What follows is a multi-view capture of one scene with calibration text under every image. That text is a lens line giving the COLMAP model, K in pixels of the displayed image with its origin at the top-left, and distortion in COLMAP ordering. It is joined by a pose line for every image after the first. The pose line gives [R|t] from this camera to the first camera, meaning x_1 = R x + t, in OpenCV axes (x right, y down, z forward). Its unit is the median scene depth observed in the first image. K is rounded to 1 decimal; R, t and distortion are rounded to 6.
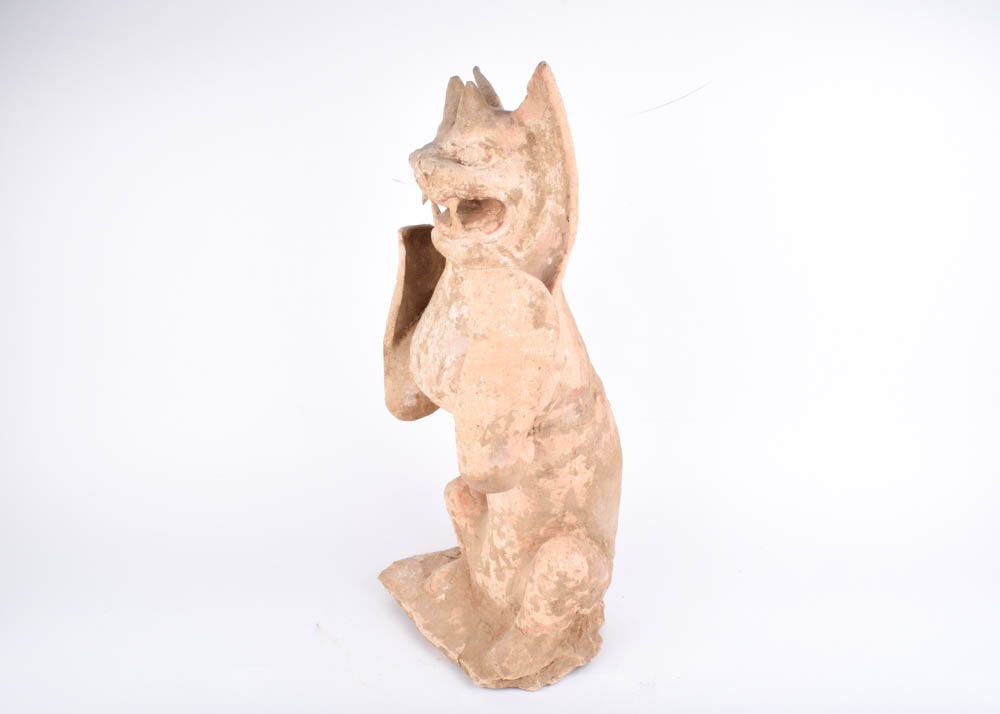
lens RADIAL K [[933.7, 0, 491.9], [0, 933.7, 357.6], [0, 0, 1]] dist [-0.089326, 0.000000]
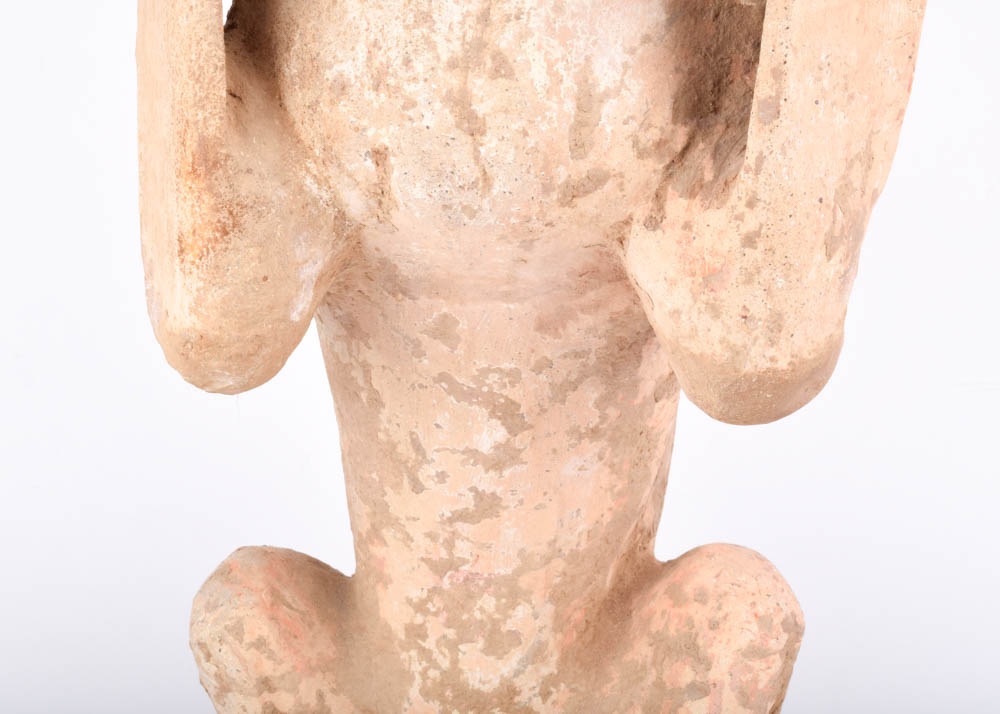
lens RADIAL K [[2179.4, 0, 491.7], [0, 2179.4, 355.7], [0, 0, 1]] dist [0.062205, 0.000000]
pose [[0.550743, -0.249483, 0.796518, -0.718978], [0.290524, 0.951910, 0.097275, 0.013463], [-0.782482, 0.177834, 0.596739, 0.605596]]
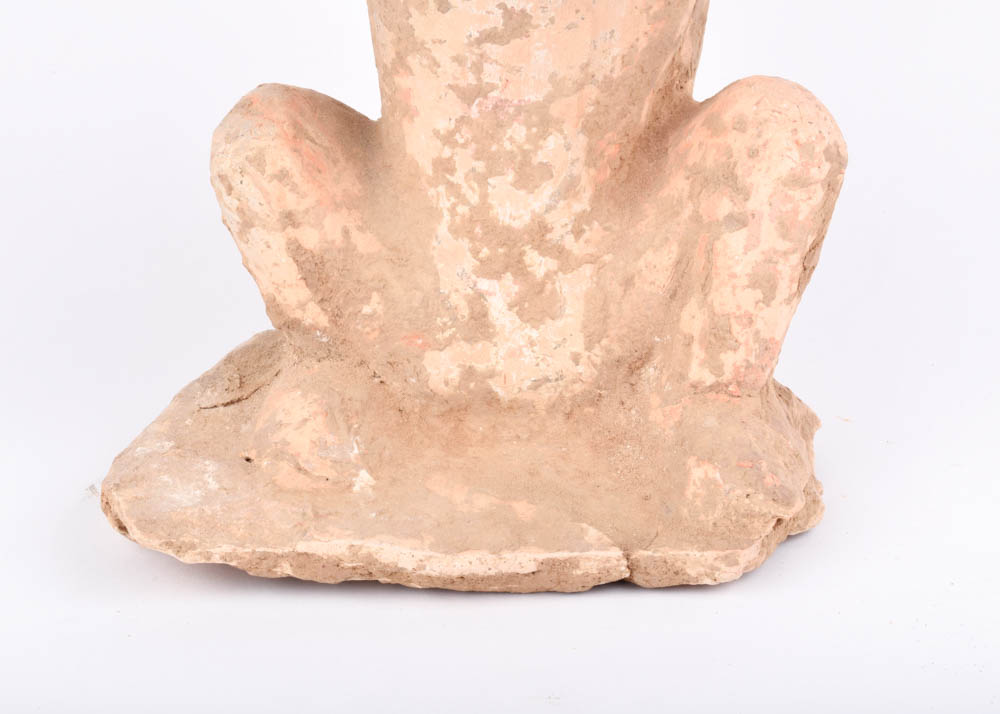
lens RADIAL K [[2179.4, 0, 491.8], [0, 2179.4, 357.4], [0, 0, 1]] dist [0.062205, 0.000000]
pose [[0.564447, -0.341790, 0.751385, -0.715437], [0.297734, 0.933277, 0.200868, 0.108576], [-0.769905, 0.110334, 0.628548, 0.637025]]
